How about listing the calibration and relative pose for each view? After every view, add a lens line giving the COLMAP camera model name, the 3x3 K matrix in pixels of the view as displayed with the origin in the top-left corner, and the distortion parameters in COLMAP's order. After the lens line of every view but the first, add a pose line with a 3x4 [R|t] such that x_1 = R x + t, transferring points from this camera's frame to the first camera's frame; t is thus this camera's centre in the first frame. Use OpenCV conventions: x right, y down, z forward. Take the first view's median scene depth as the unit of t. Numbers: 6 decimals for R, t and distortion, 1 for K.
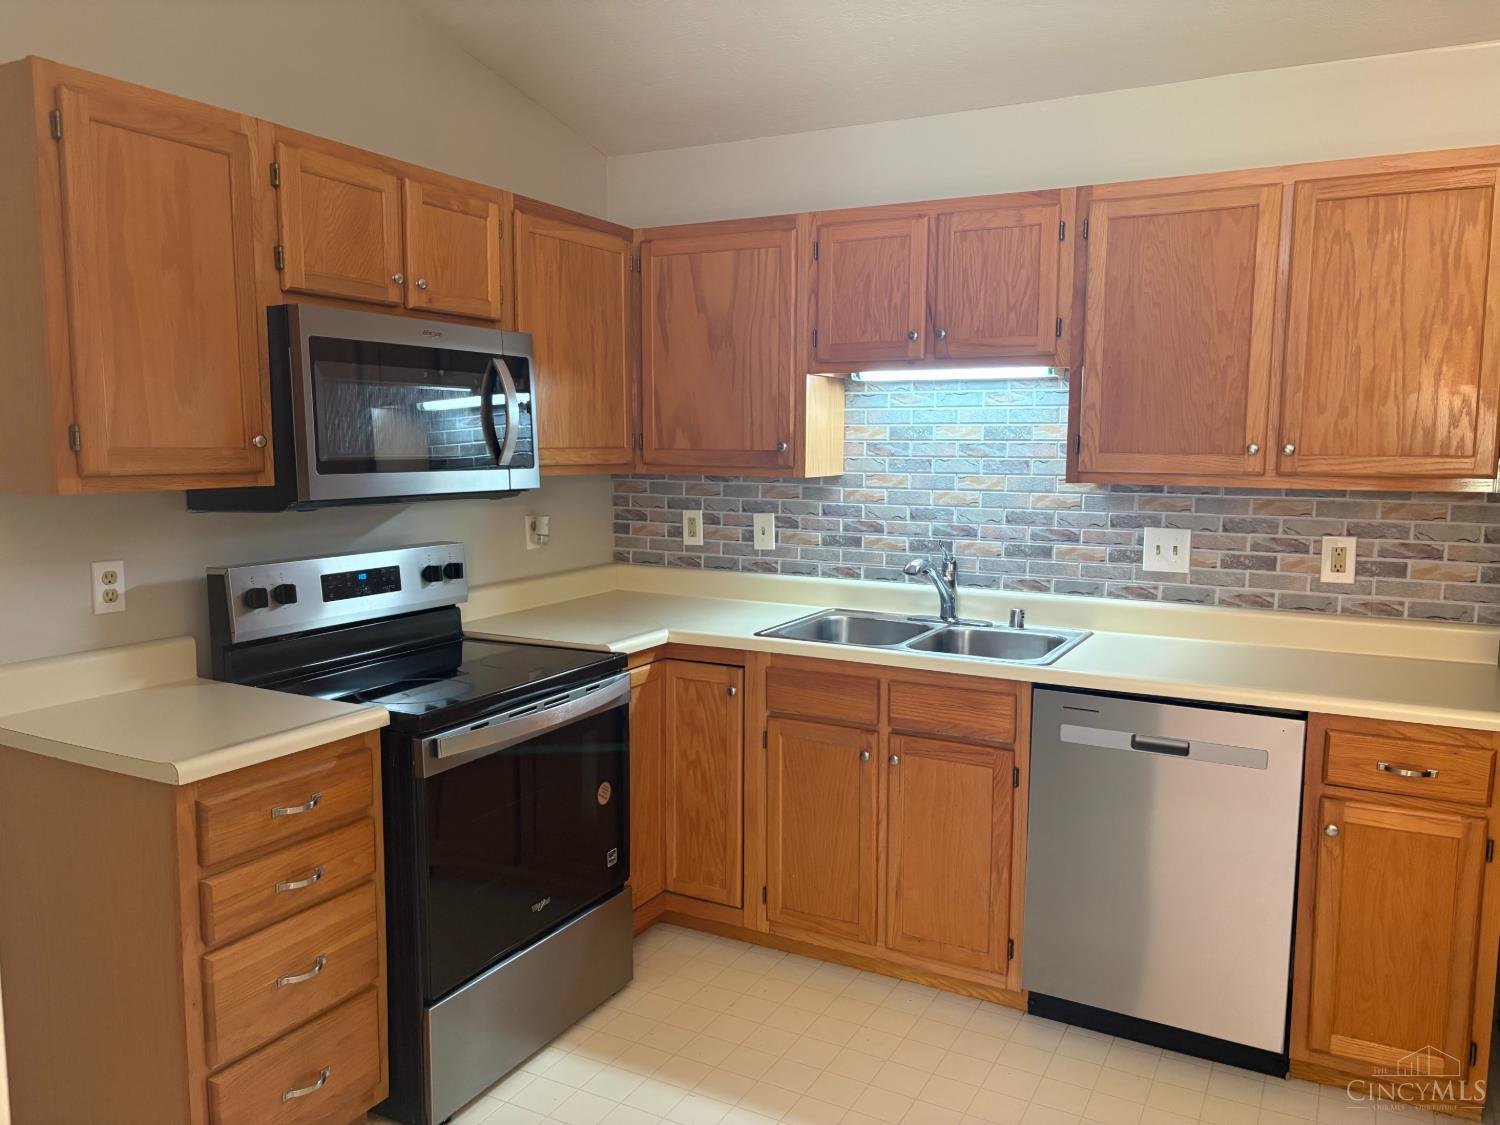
lens RADIAL K [[1142.2, 0, 755.0], [0, 1142.2, 569.7], [0, 0, 1]] dist [0.031207, -0.013352]
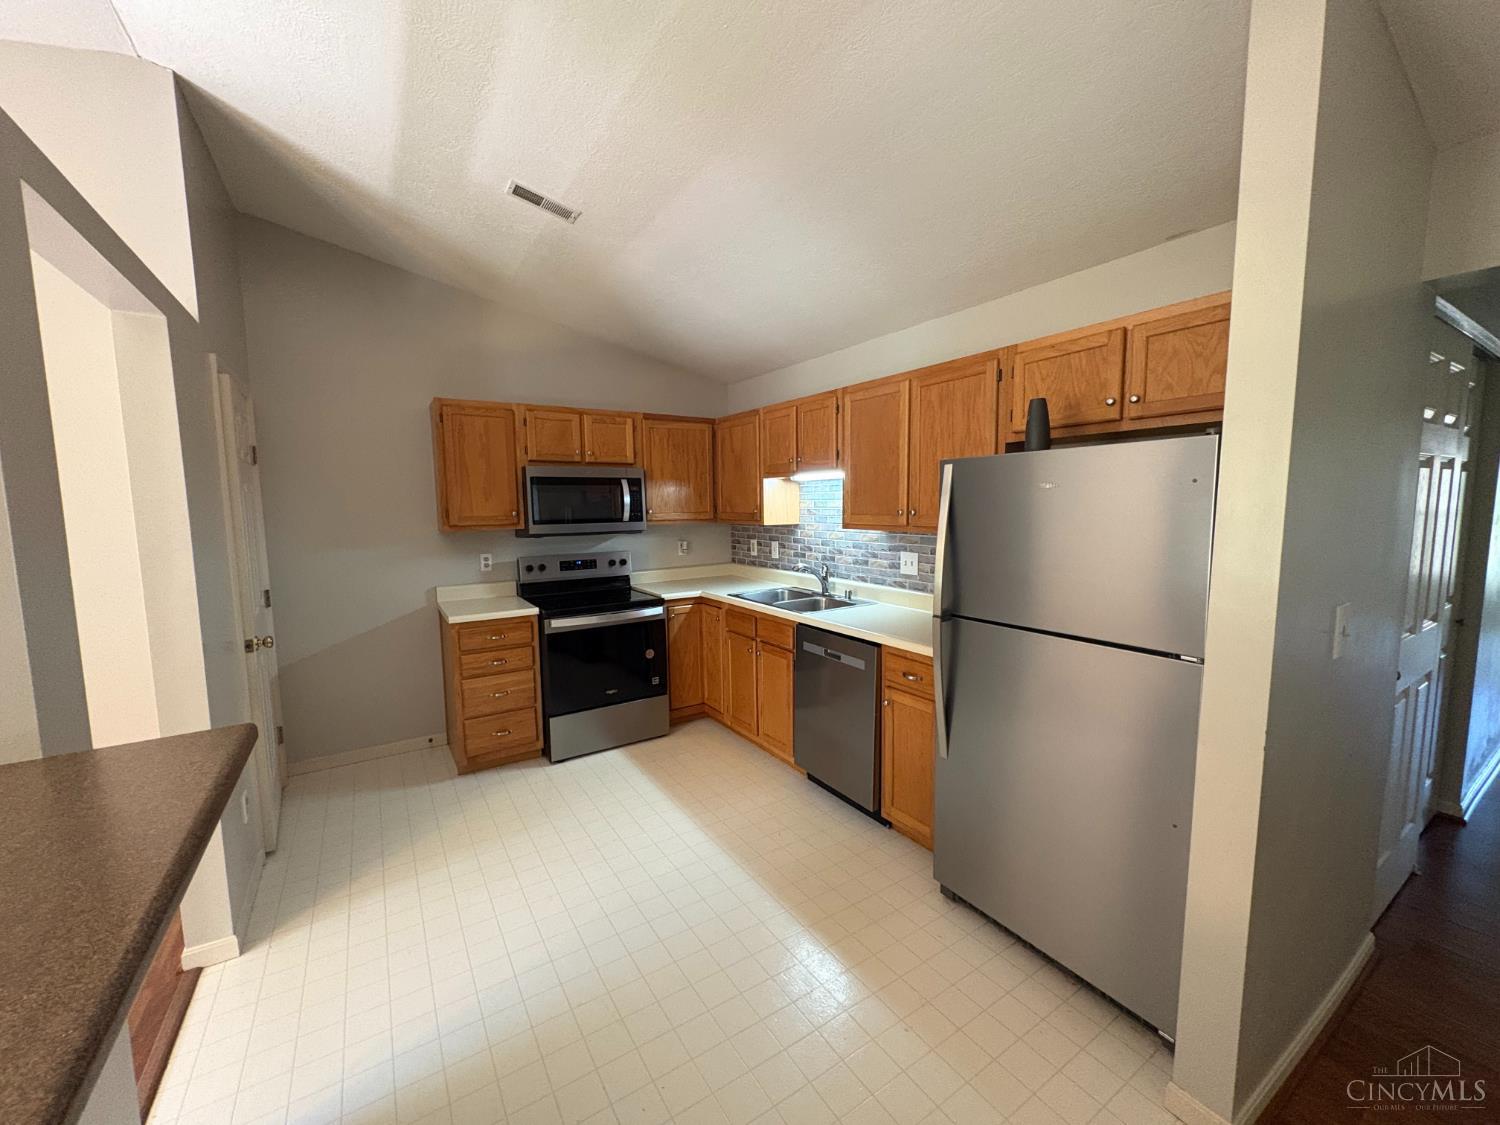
lens RADIAL K [[595.0, 0, 748.3], [0, 595.0, 563.3], [0, 0, 1]] dist [-0.000580, -0.000078]
pose [[0.873937, 0.033202, -0.484904, 0.603875], [-0.038798, 0.999246, -0.001505, -0.004800], [0.484488, 0.020129, 0.874566, -0.020005]]
